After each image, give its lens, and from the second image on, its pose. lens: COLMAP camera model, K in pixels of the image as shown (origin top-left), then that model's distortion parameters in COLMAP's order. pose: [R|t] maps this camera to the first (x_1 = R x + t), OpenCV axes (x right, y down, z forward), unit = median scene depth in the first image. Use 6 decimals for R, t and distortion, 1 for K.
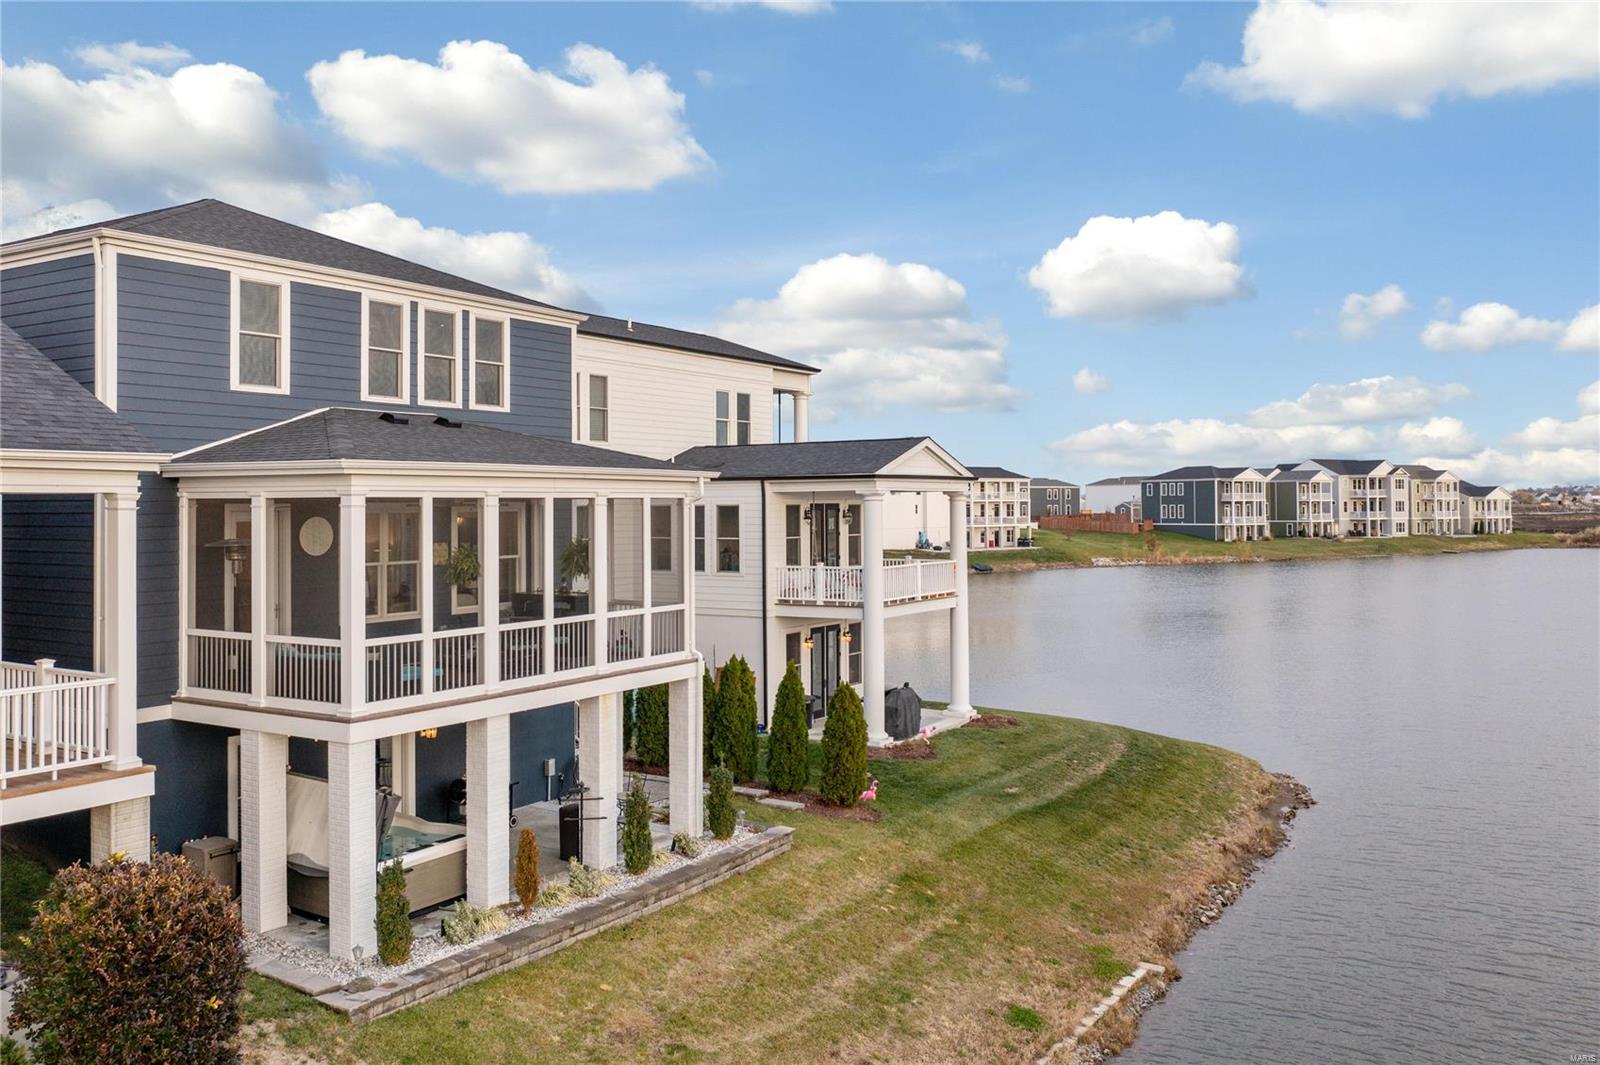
lens RADIAL K [[1278.2, 0, 795.1], [0, 1278.2, 500.9], [0, 0, 1]] dist [-0.012830, -0.003271]
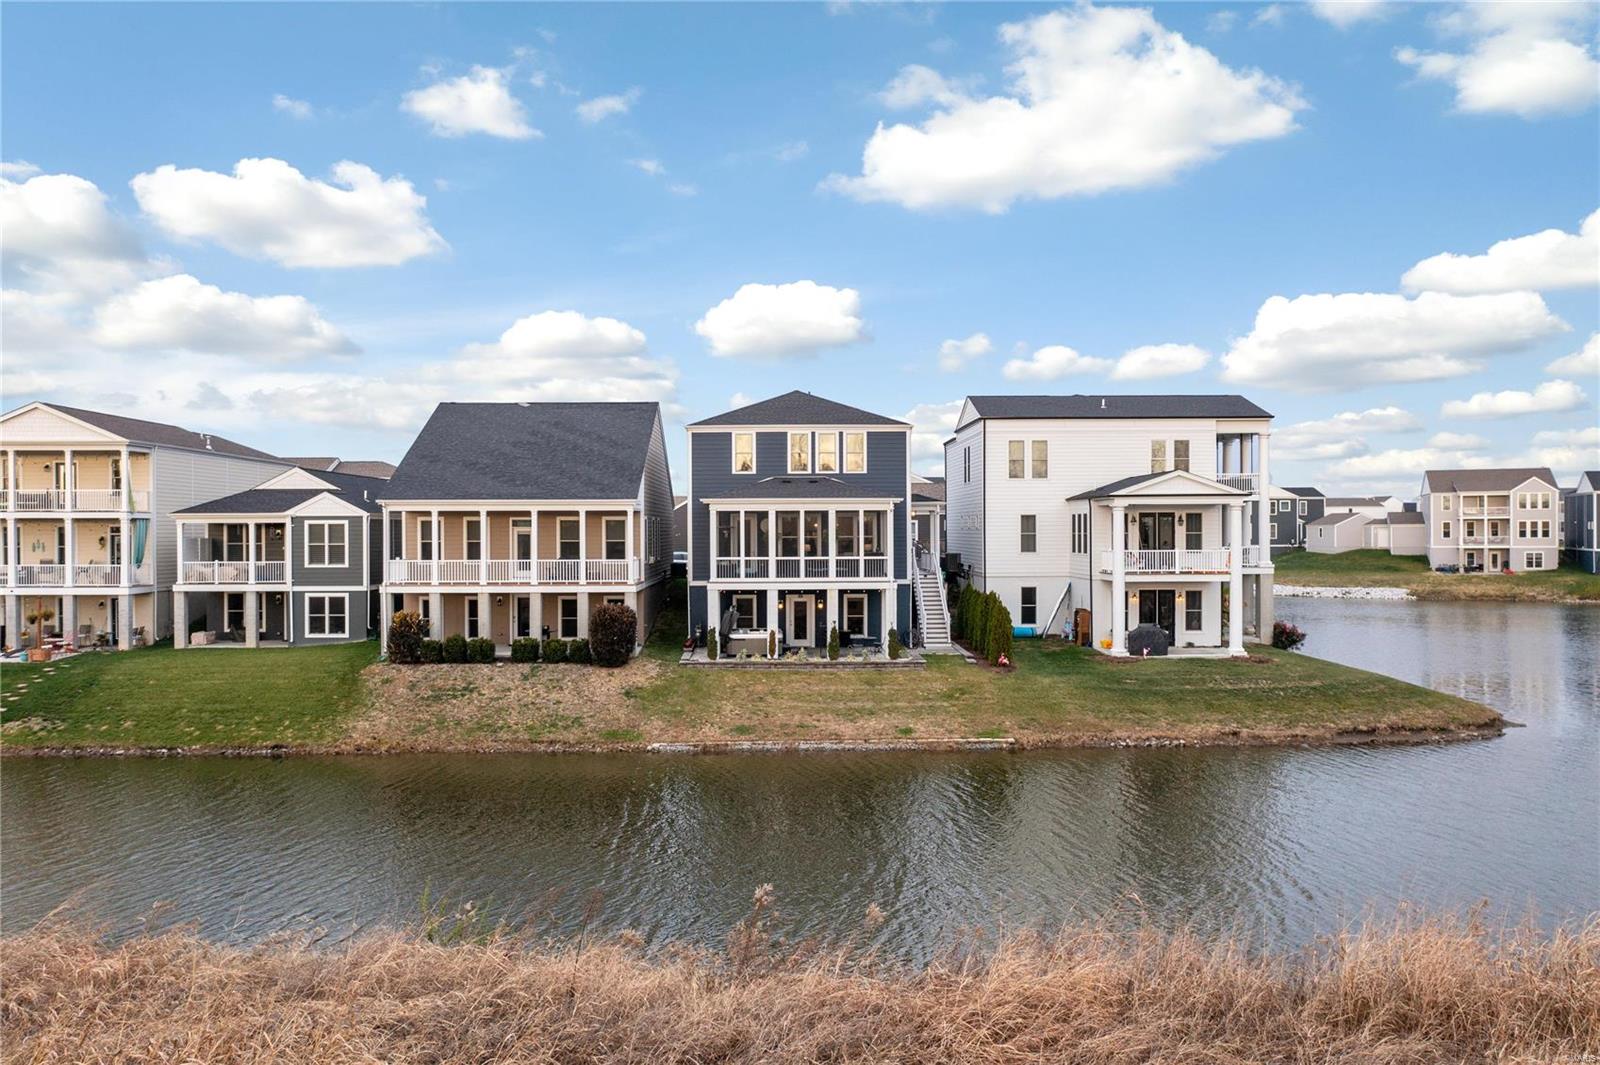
lens RADIAL K [[1274.2, 0, 796.8], [0, 1274.2, 560.0], [0, 0, 1]] dist [-0.008752, 0.002865]
pose [[0.546067, 0.024289, -0.837390, 1.897358], [0.005536, 0.999453, 0.032600, 0.012148], [0.837723, -0.022438, 0.545634, -0.414572]]
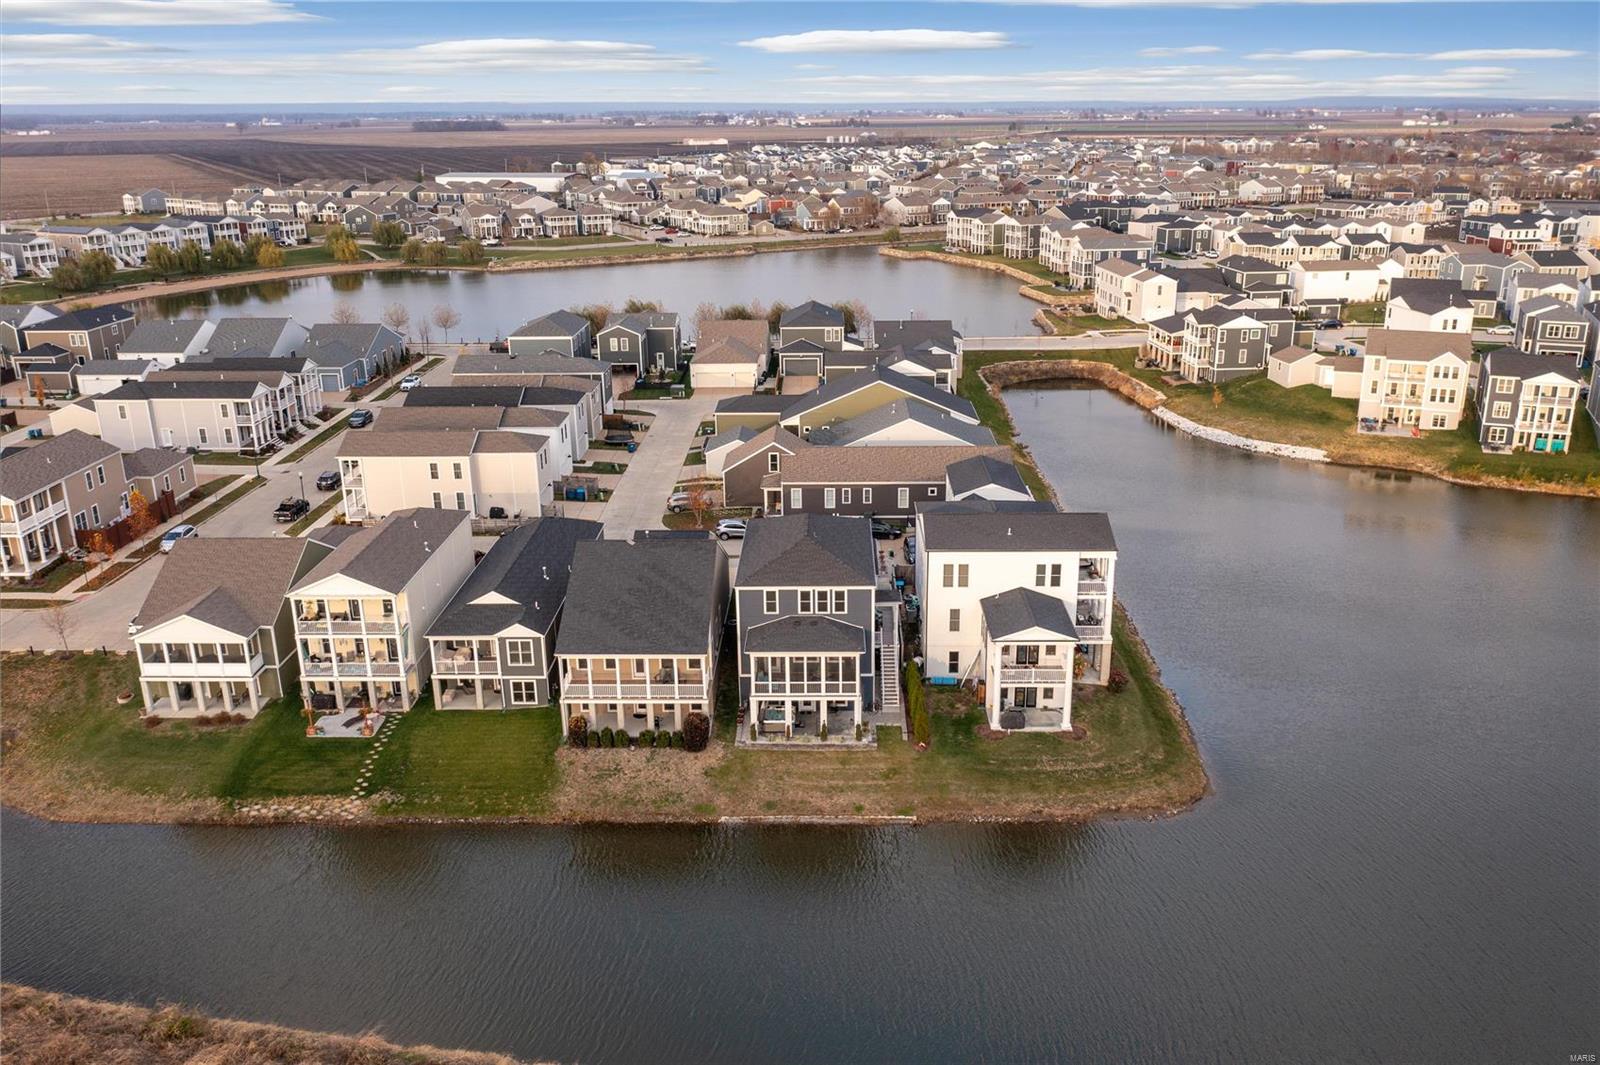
lens RADIAL K [[1271.5, 0, 800.0], [0, 1271.5, 532.5], [0, 0, 1]] dist [-0.001462, -0.002025]
pose [[0.512206, 0.269683, -0.815424, 3.107856], [0.013903, 0.946695, 0.321831, -1.737266], [0.858750, -0.176181, 0.481153, -1.000920]]
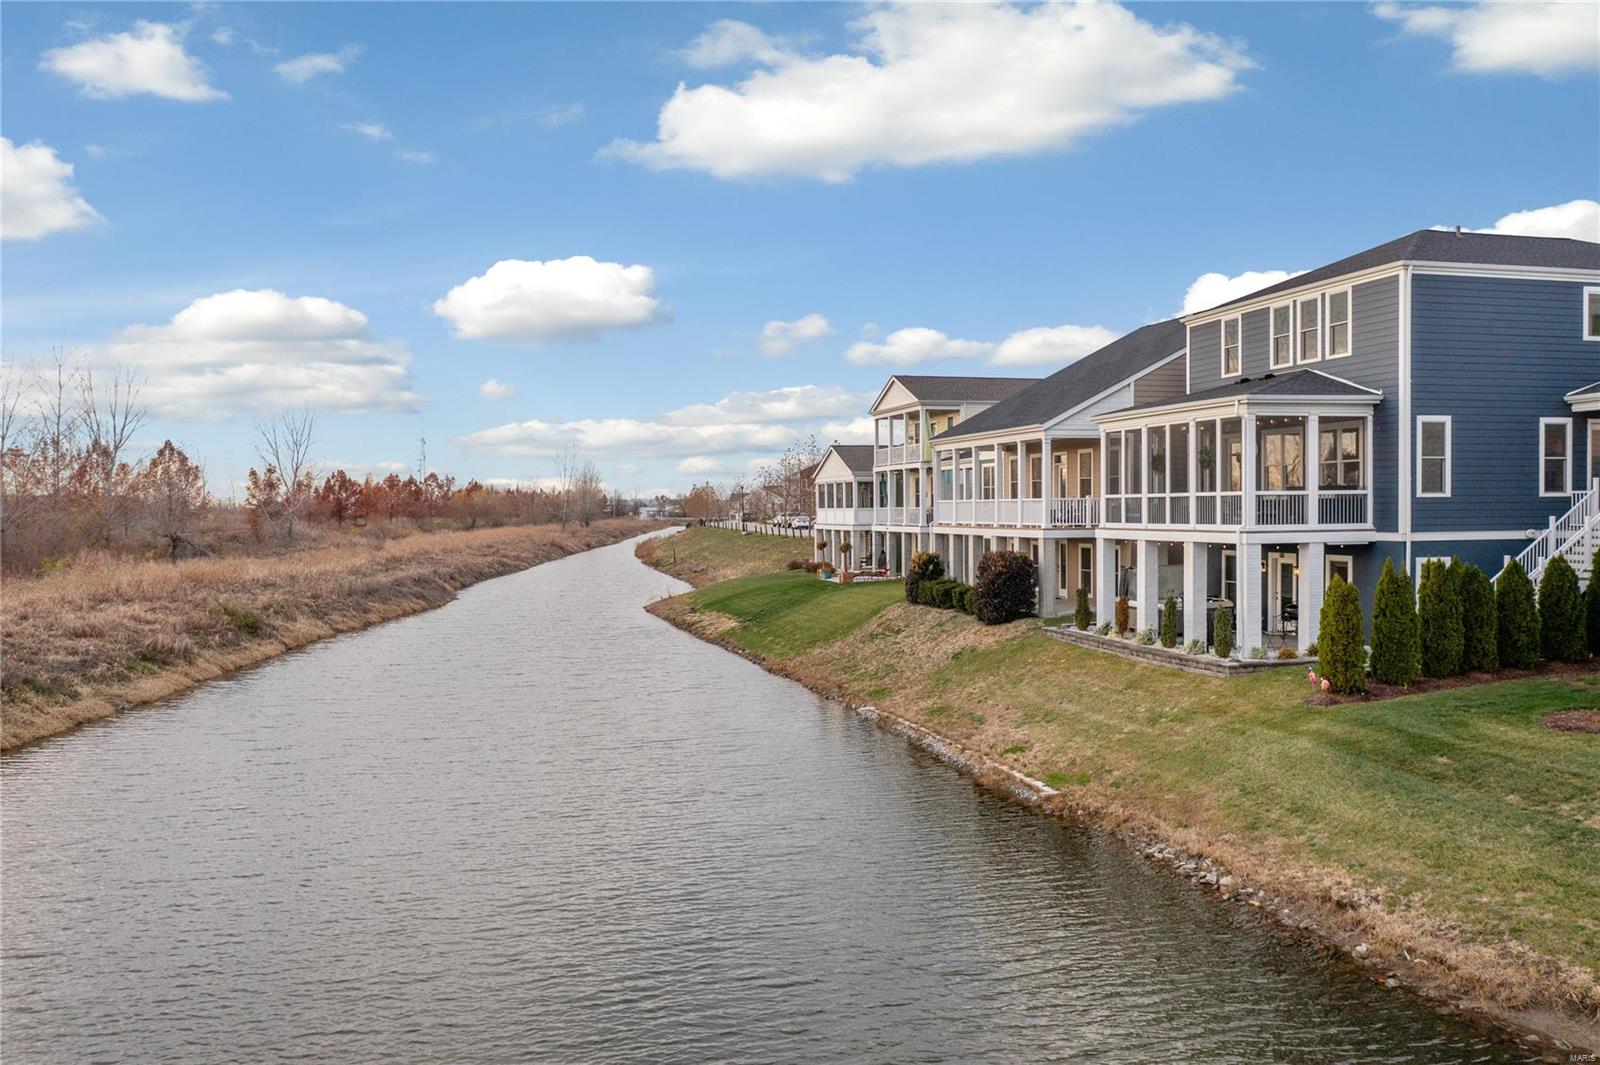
lens RADIAL K [[1274.2, 0, 796.8], [0, 1274.2, 560.0], [0, 0, 1]] dist [-0.008752, 0.002865]
pose [[-0.687264, 0.037672, -0.725430, 1.397828], [0.013927, 0.999154, 0.038693, 0.105555], [0.726274, 0.016489, -0.687208, 1.769603]]
